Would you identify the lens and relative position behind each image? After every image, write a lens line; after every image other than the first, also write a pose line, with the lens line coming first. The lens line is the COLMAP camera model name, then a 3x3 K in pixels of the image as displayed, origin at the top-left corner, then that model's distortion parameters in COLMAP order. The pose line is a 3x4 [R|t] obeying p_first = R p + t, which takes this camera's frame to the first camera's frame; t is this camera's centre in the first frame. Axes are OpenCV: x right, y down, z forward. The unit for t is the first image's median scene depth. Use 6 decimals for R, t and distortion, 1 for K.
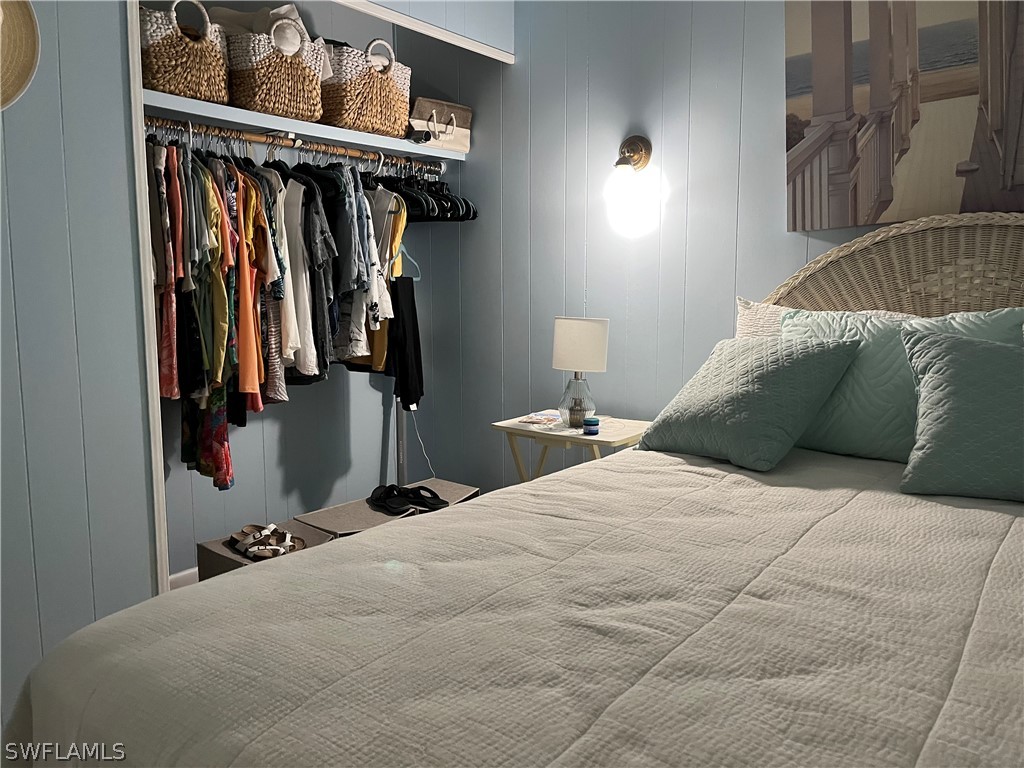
lens RADIAL K [[769.4, 0, 509.7], [0, 769.4, 388.6], [0, 0, 1]] dist [0.077450, -0.105920]
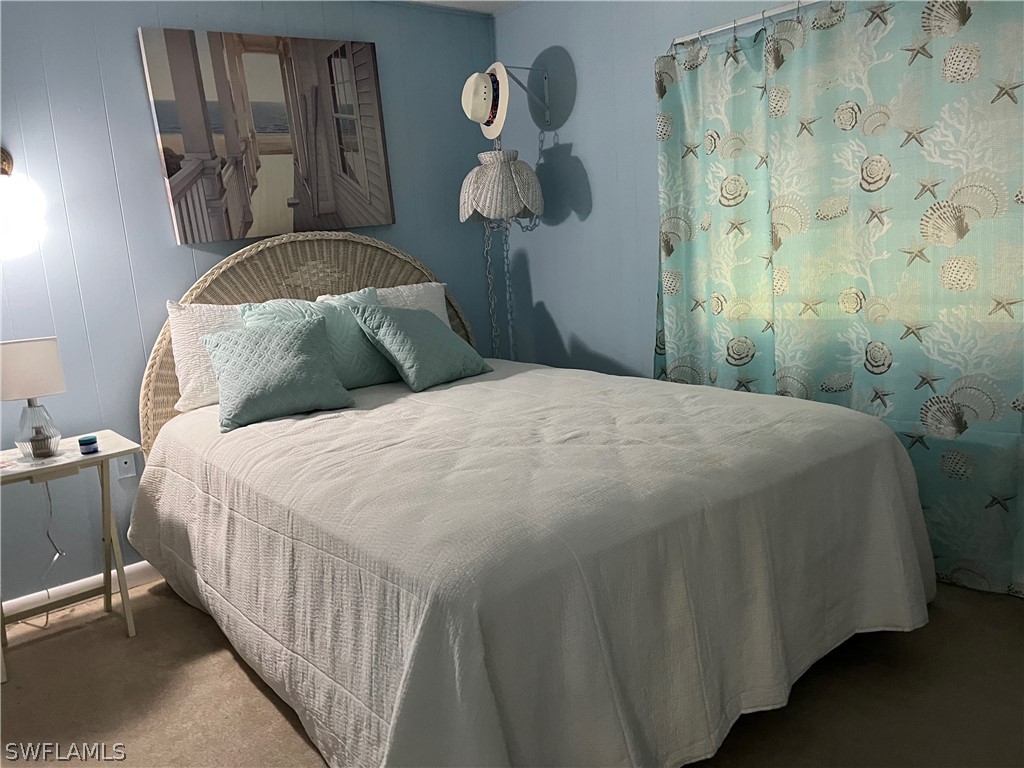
lens RADIAL K [[769.4, 0, 509.7], [0, 769.4, 388.6], [0, 0, 1]] dist [0.077450, -0.105920]
pose [[0.188647, -0.194099, 0.962672, -0.831710], [0.202179, 0.966950, 0.155342, -0.075908], [-0.961008, 0.165327, 0.221655, 0.301090]]
